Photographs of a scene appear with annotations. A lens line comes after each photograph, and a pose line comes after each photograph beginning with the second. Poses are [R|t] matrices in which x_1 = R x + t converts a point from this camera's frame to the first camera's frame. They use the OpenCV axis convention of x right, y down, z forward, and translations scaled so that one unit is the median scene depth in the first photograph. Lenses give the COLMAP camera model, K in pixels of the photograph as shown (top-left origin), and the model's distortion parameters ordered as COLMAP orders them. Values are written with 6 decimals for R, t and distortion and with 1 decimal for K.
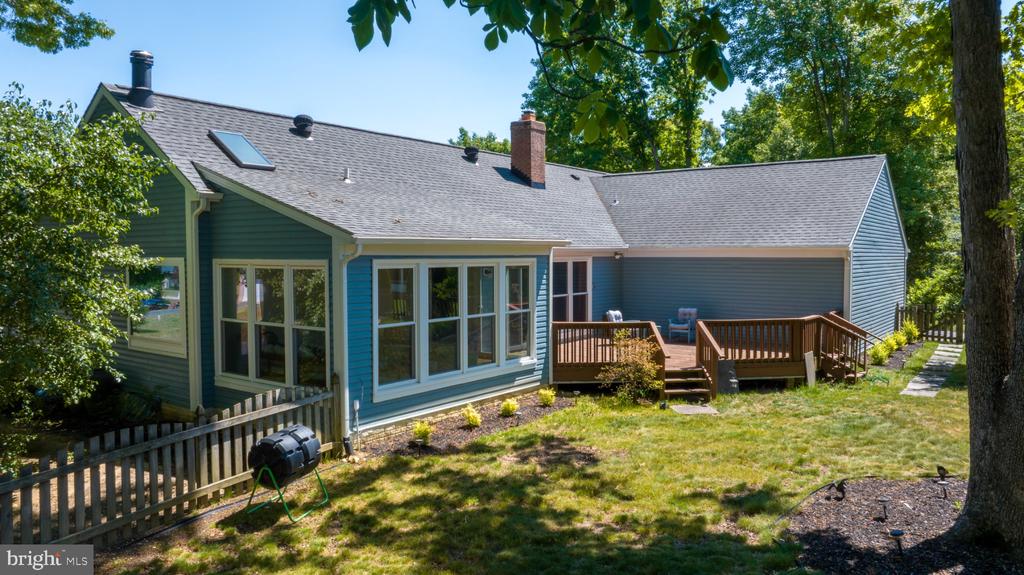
lens RADIAL K [[721.3, 0, 517.4], [0, 721.3, 284.1], [0, 0, 1]] dist [-0.017932, -0.000757]
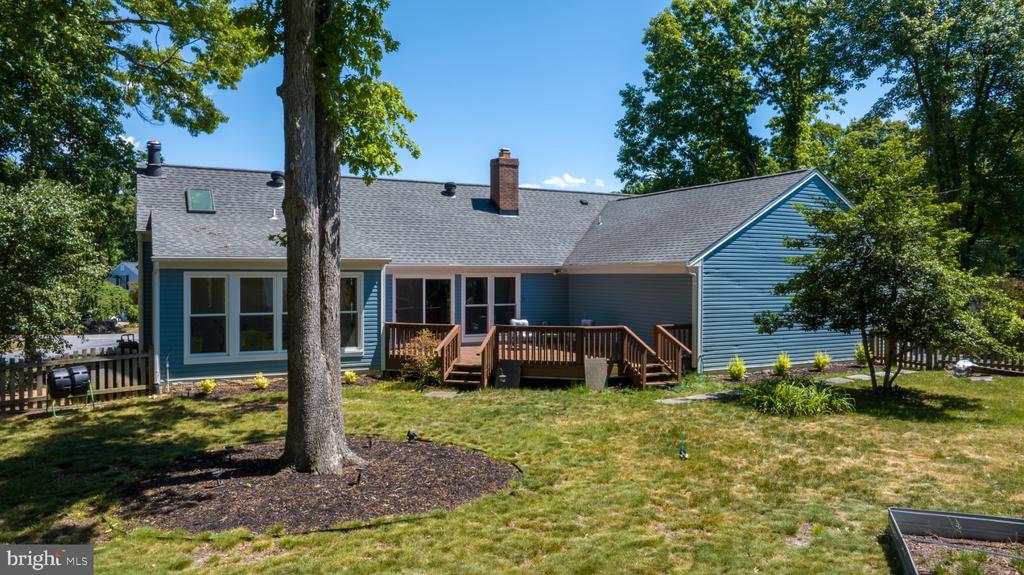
lens RADIAL K [[721.3, 0, 517.4], [0, 721.3, 284.1], [0, 0, 1]] dist [-0.017932, -0.000757]
pose [[0.900003, 0.007425, -0.435820, 0.847132], [-0.020840, 0.999445, -0.026007, 0.013671], [0.435385, 0.032489, 0.899658, -0.058168]]
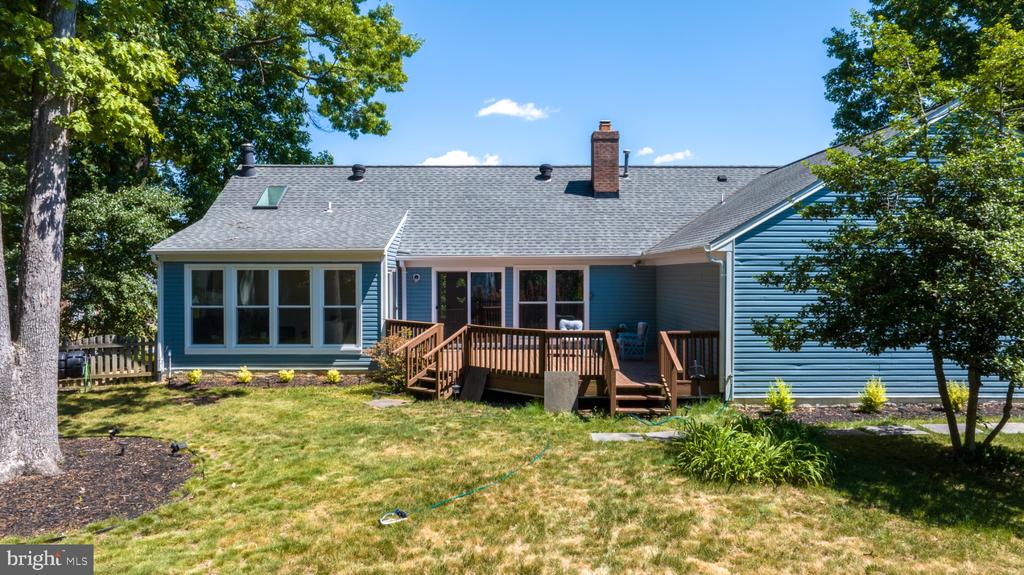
lens RADIAL K [[721.3, 0, 517.4], [0, 721.3, 284.1], [0, 0, 1]] dist [-0.017932, -0.000757]
pose [[0.606976, 0.010022, -0.794657, 1.147337], [-0.033411, 0.999358, -0.012916, 0.004581], [0.794017, 0.034390, 0.606922, 0.469850]]
